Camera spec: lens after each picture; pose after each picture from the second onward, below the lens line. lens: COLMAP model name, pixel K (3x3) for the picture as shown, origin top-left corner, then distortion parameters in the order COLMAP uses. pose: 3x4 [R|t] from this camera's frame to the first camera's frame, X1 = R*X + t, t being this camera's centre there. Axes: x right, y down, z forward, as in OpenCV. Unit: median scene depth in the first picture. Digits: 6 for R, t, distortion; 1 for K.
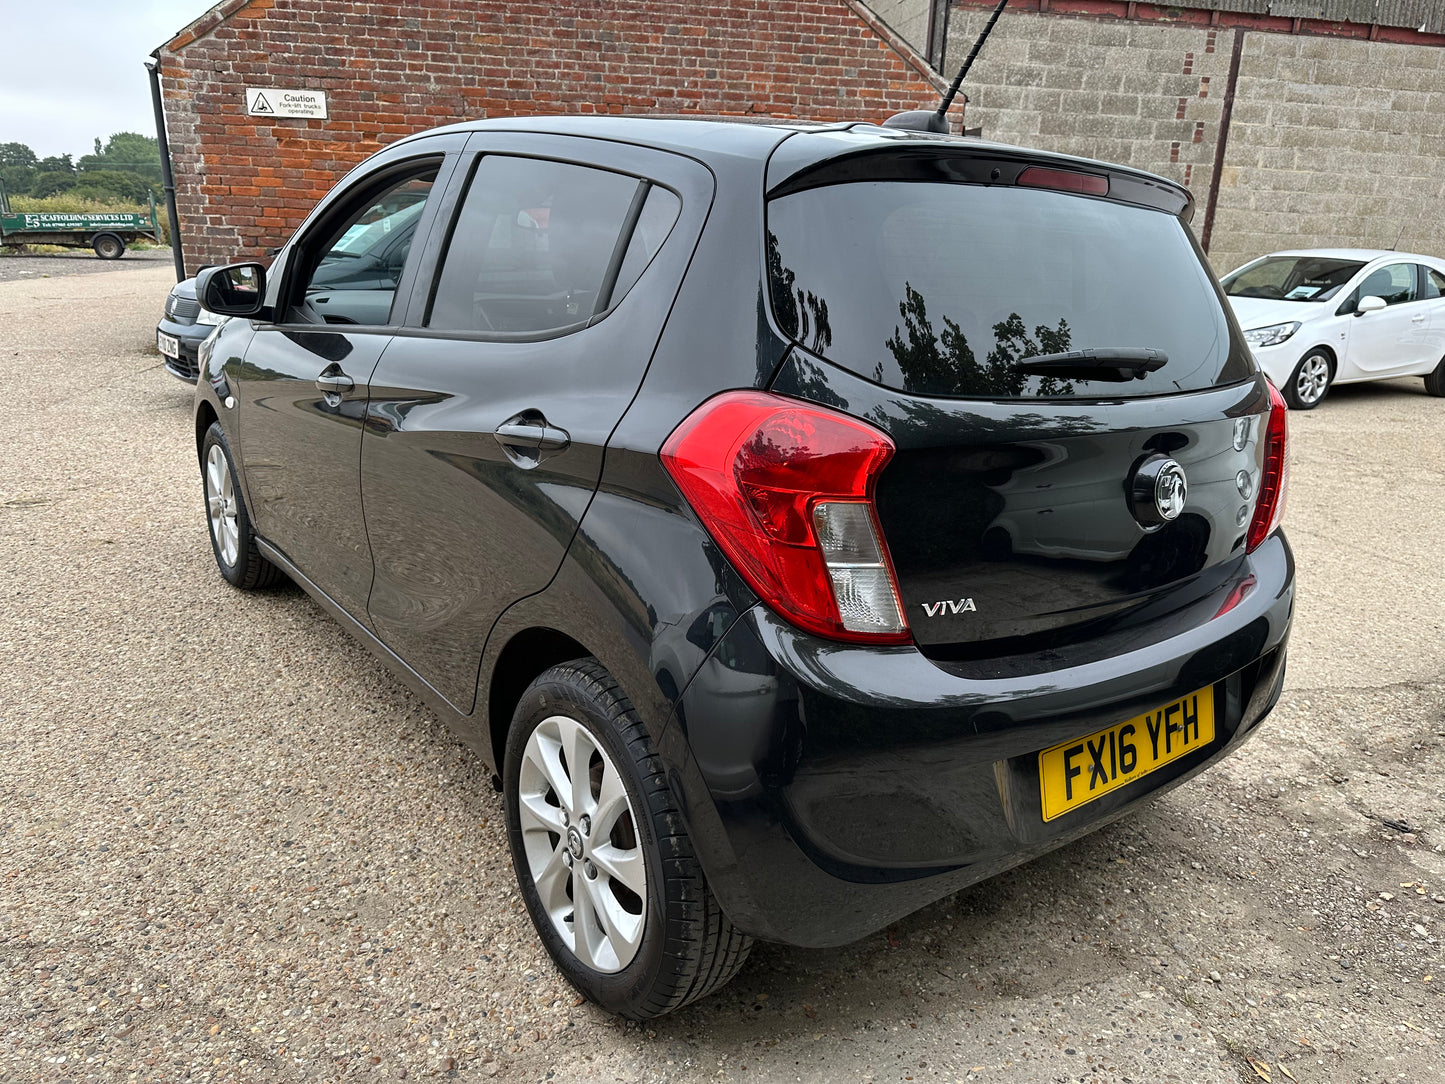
lens RADIAL K [[1042.6, 0, 722.5], [0, 1042.6, 542.0], [0, 0, 1]] dist [0.001747, -0.006252]
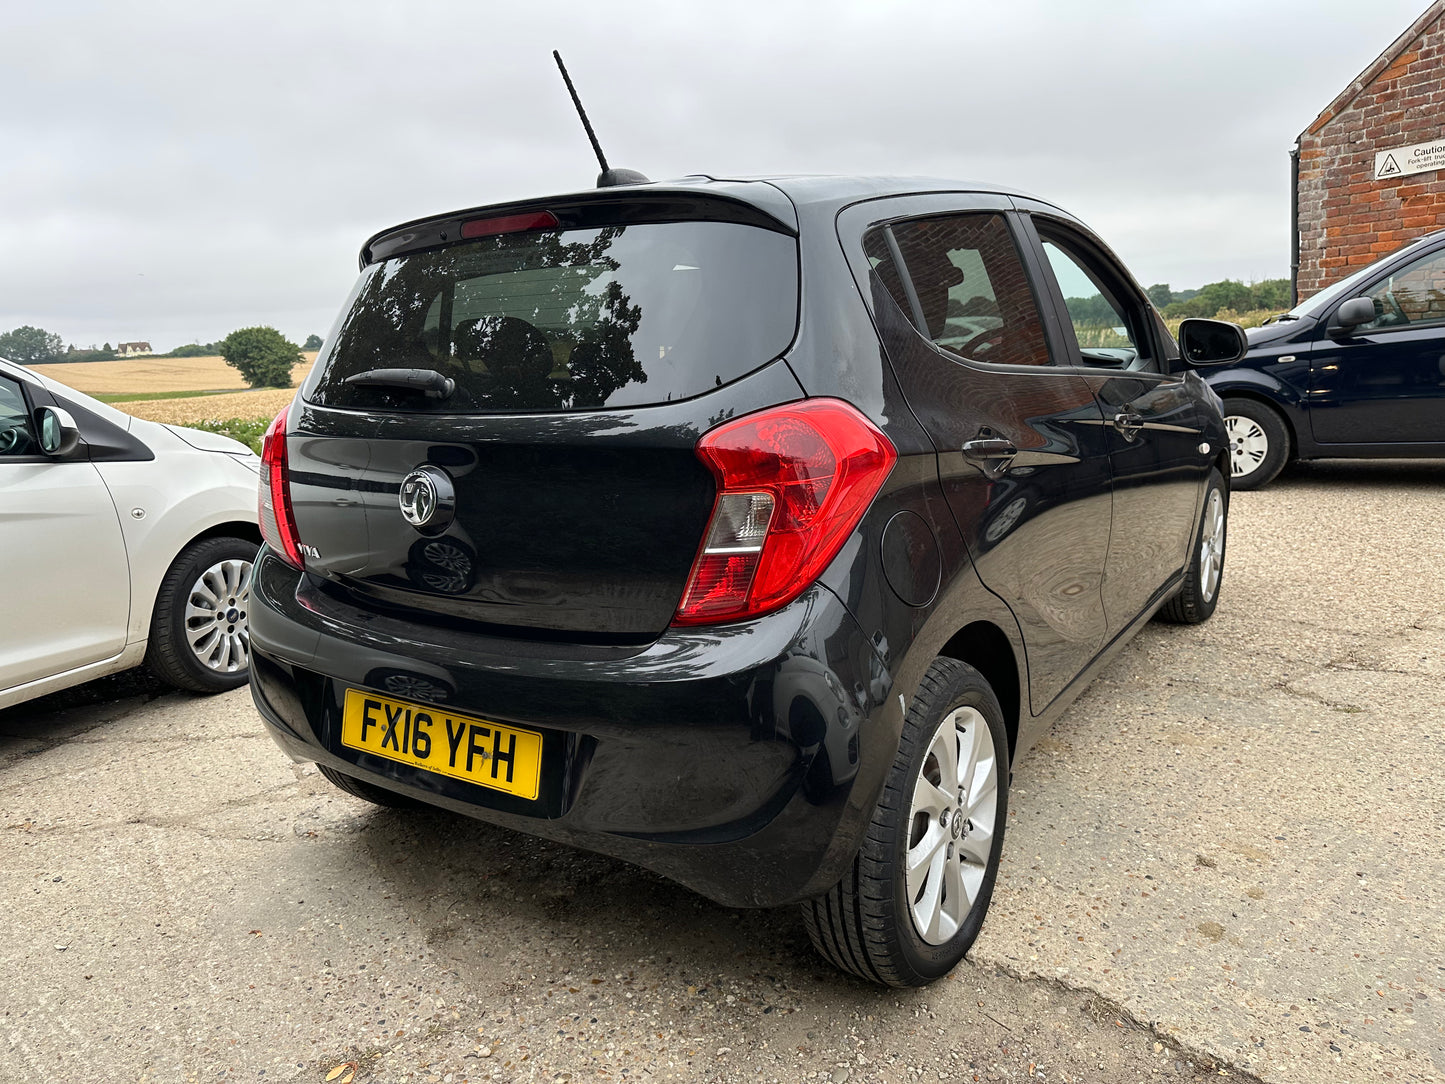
lens RADIAL K [[1042.6, 0, 722.5], [0, 1042.6, 542.0], [0, 0, 1]] dist [0.001747, -0.006252]
pose [[0.304024, 0.122645, -0.944737, 0.313168], [-0.198343, 0.978096, 0.063148, -0.026694], [0.931788, 0.168184, 0.321691, 0.193514]]
